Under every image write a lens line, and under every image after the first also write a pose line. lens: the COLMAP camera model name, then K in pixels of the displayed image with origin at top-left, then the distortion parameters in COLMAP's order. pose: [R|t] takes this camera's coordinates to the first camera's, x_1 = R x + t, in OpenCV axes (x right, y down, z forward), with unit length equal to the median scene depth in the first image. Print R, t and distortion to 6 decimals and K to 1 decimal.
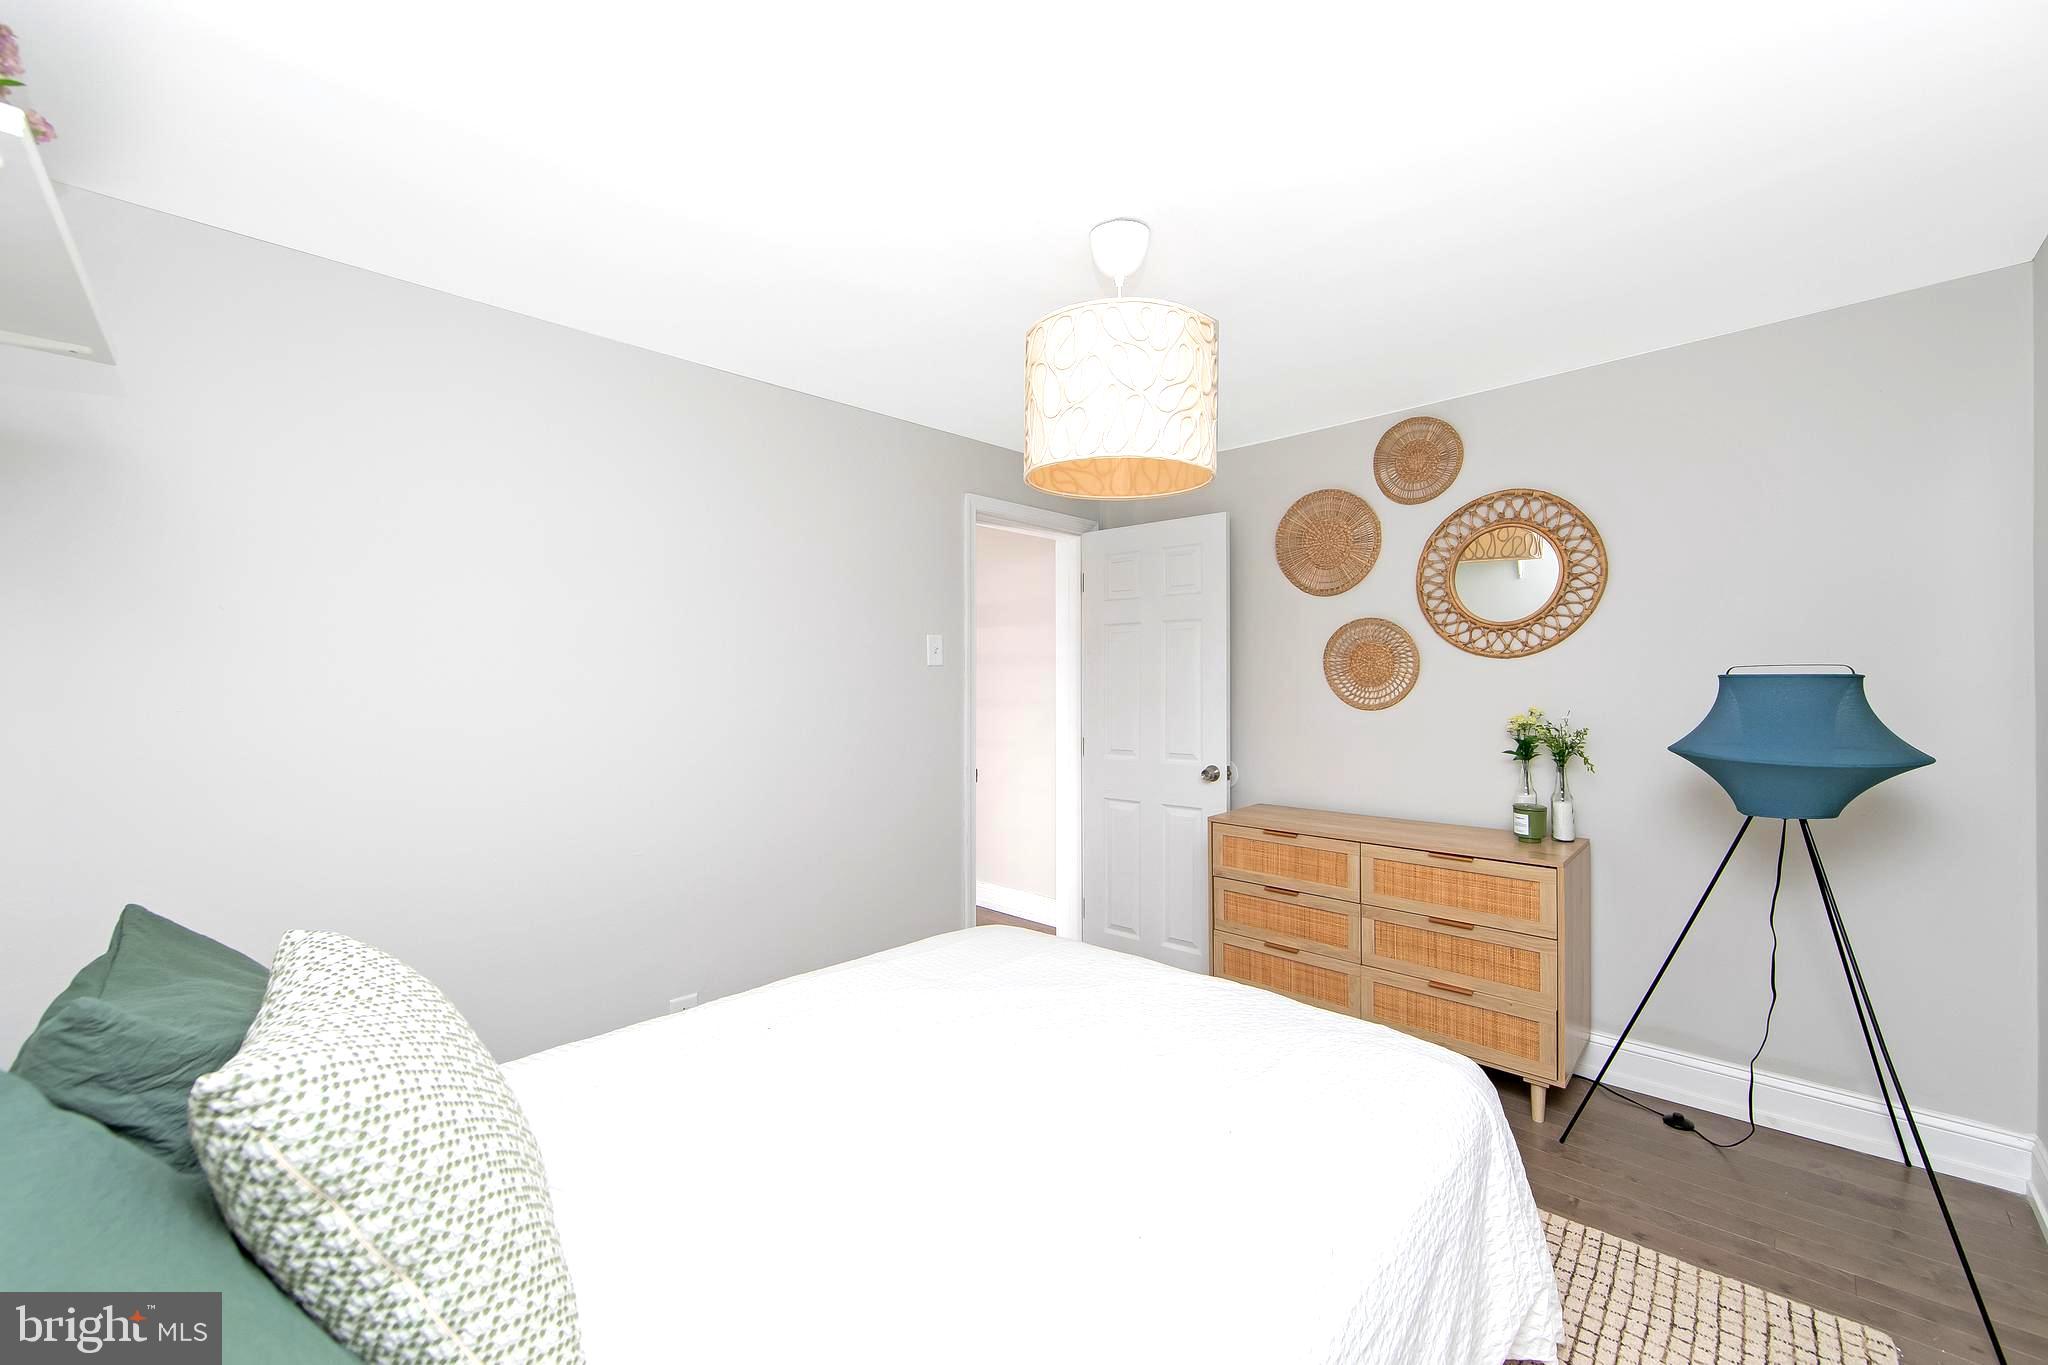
lens RADIAL K [[826.6, 0, 1026.6], [0, 826.6, 684.6], [0, 0, 1]] dist [-0.003890, 0.000002]
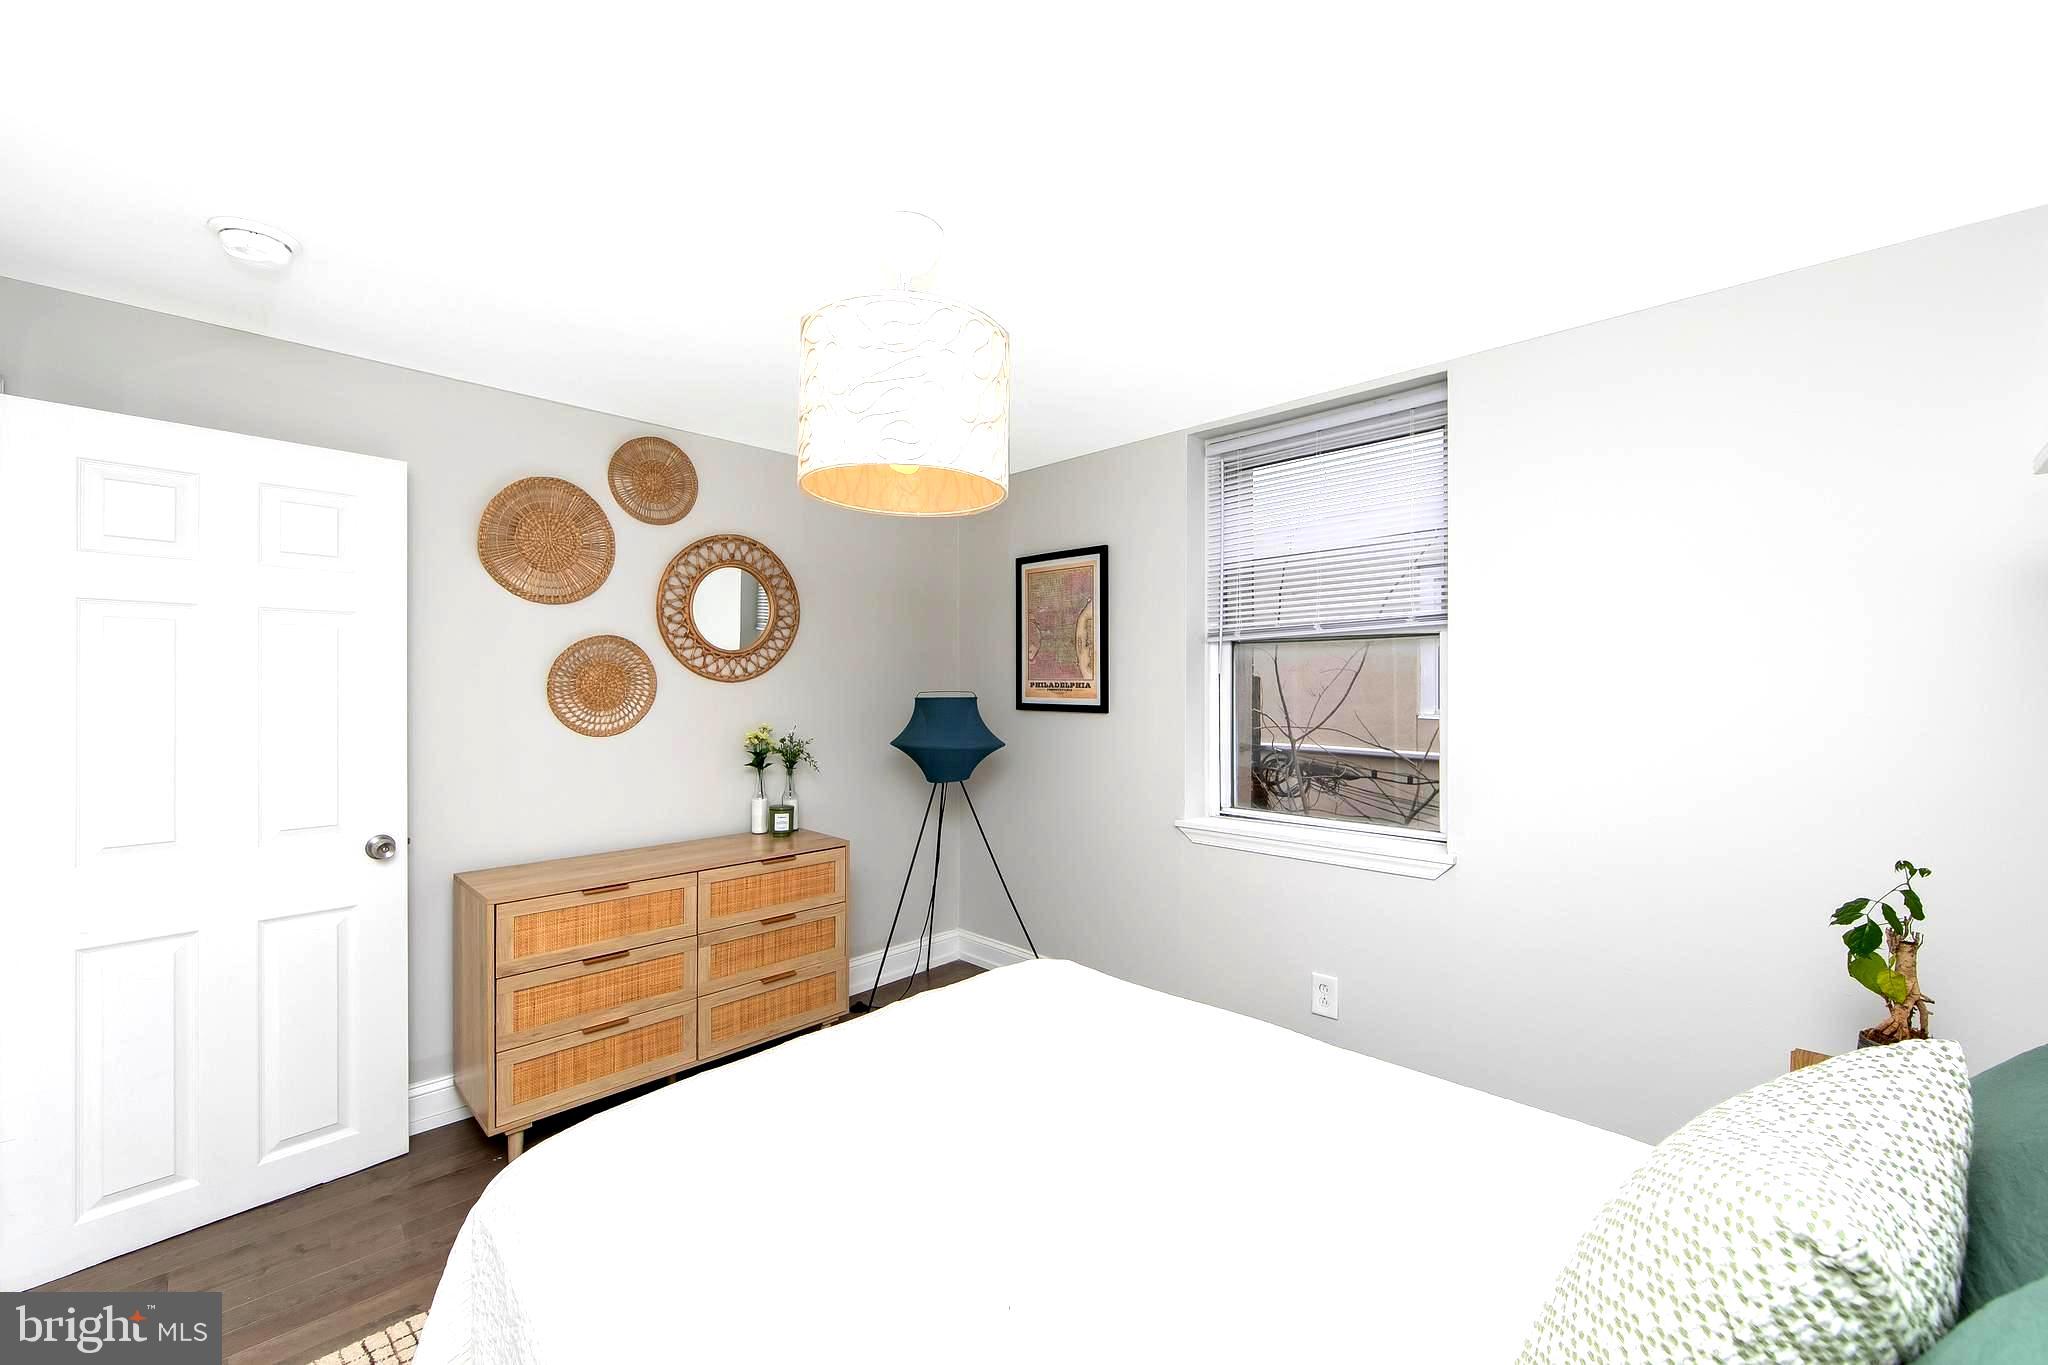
lens RADIAL K [[826.6, 0, 1026.6], [0, 826.6, 684.6], [0, 0, 1]] dist [-0.003890, 0.000002]
pose [[-0.011318, 0.004193, 0.999927, -0.544429], [0.006556, 0.999970, -0.004119, -0.020942], [-0.999914, 0.006509, -0.011345, 0.594098]]
